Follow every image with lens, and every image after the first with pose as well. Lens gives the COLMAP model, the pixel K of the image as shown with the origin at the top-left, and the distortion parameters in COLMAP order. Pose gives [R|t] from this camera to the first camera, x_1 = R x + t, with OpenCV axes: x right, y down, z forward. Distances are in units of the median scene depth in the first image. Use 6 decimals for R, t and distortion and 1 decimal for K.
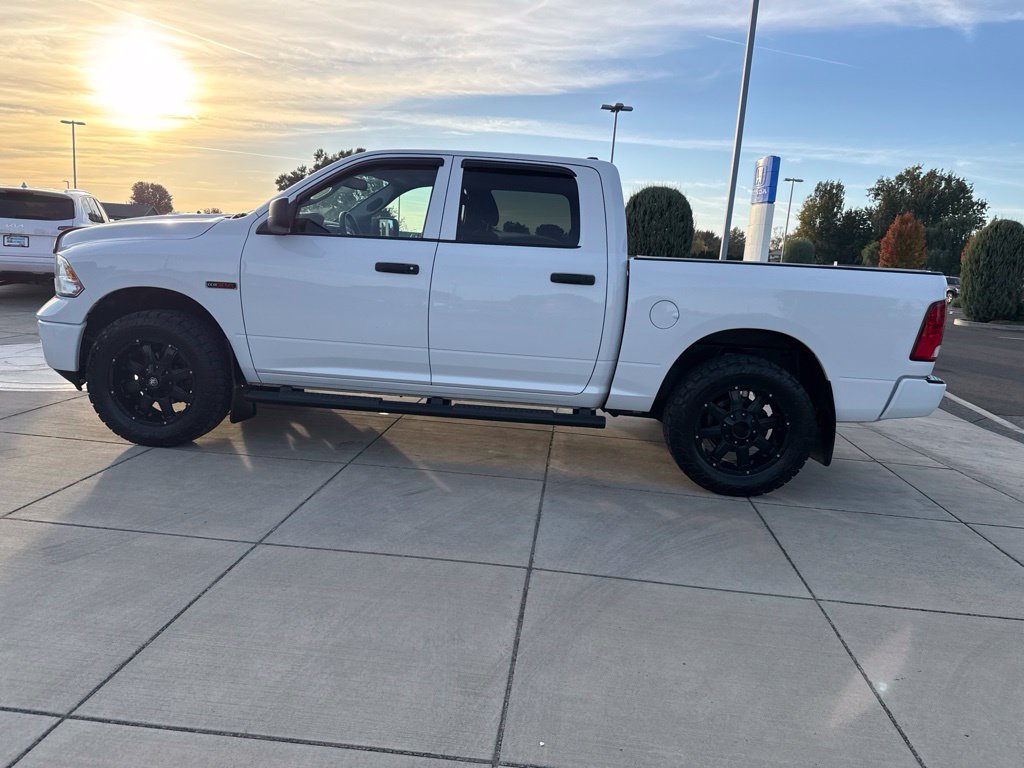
lens RADIAL K [[715.1, 0, 520.7], [0, 715.1, 385.9], [0, 0, 1]] dist [0.051296, -0.069105]
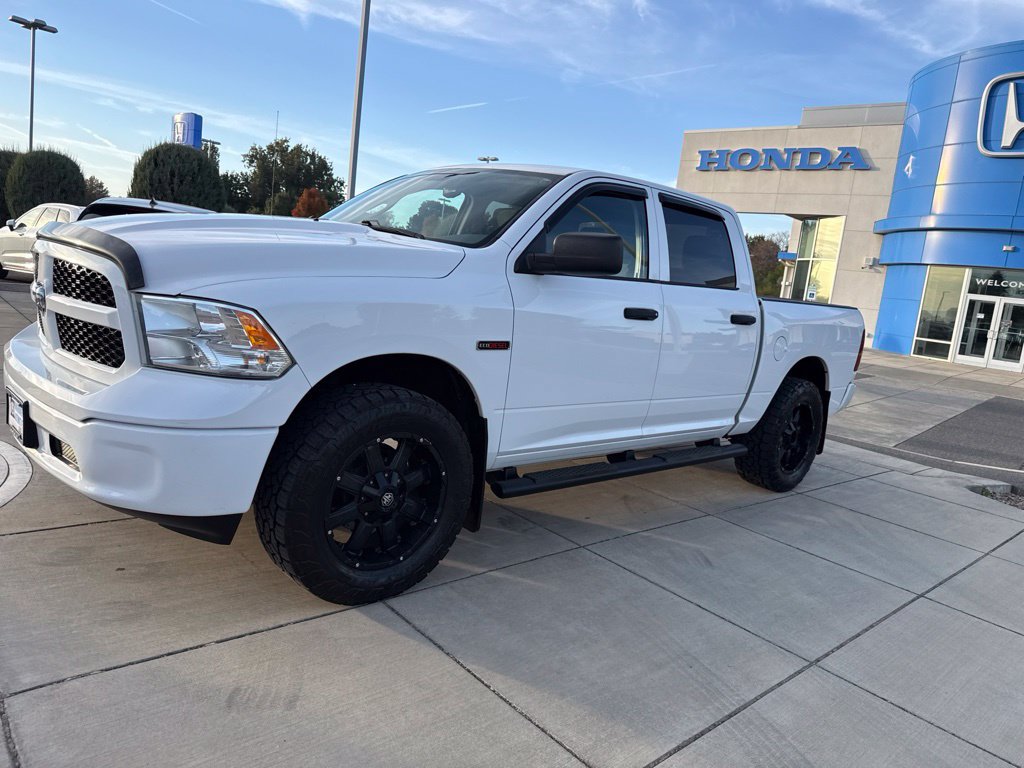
lens RADIAL K [[719.9, 0, 514.9], [0, 719.9, 378.5], [0, 0, 1]] dist [0.028485, -0.032986]
pose [[0.684461, -0.090941, 0.723355, -0.897952], [0.059748, 0.995849, 0.068663, -0.151705], [-0.726597, -0.003778, 0.687053, 0.493424]]
